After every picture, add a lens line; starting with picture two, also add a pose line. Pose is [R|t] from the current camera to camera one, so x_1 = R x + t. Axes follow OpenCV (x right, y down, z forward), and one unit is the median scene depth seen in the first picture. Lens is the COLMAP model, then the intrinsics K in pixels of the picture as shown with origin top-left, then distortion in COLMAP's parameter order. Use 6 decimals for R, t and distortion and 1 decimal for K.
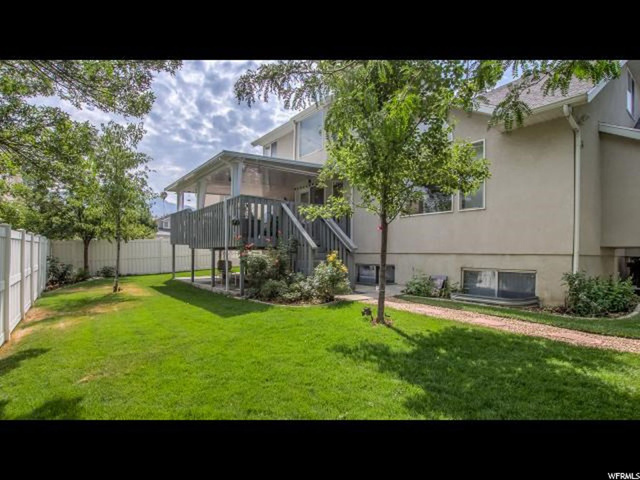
lens RADIAL K [[326.5, 0, 317.5], [0, 326.5, 243.2], [0, 0, 1]] dist [-0.017396, -0.000716]
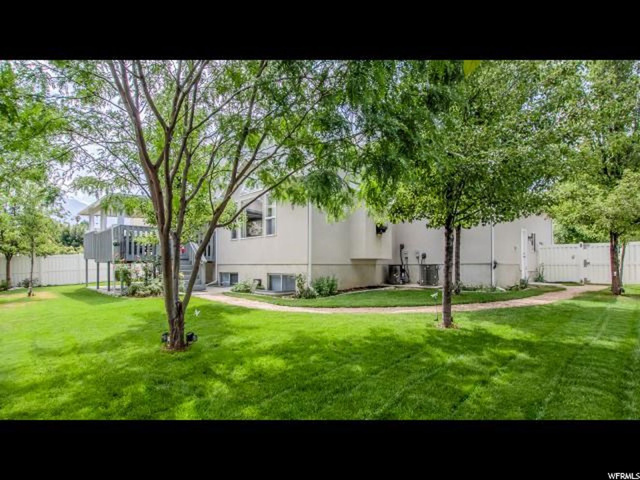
lens RADIAL K [[326.5, 0, 320.8], [0, 326.5, 242.3], [0, 0, 1]] dist [-0.017396, -0.000716]
pose [[0.992543, -0.001301, 0.121884, 0.384405], [0.007038, 0.998887, -0.046650, 0.001625], [-0.121688, 0.047160, 0.991447, -0.432307]]
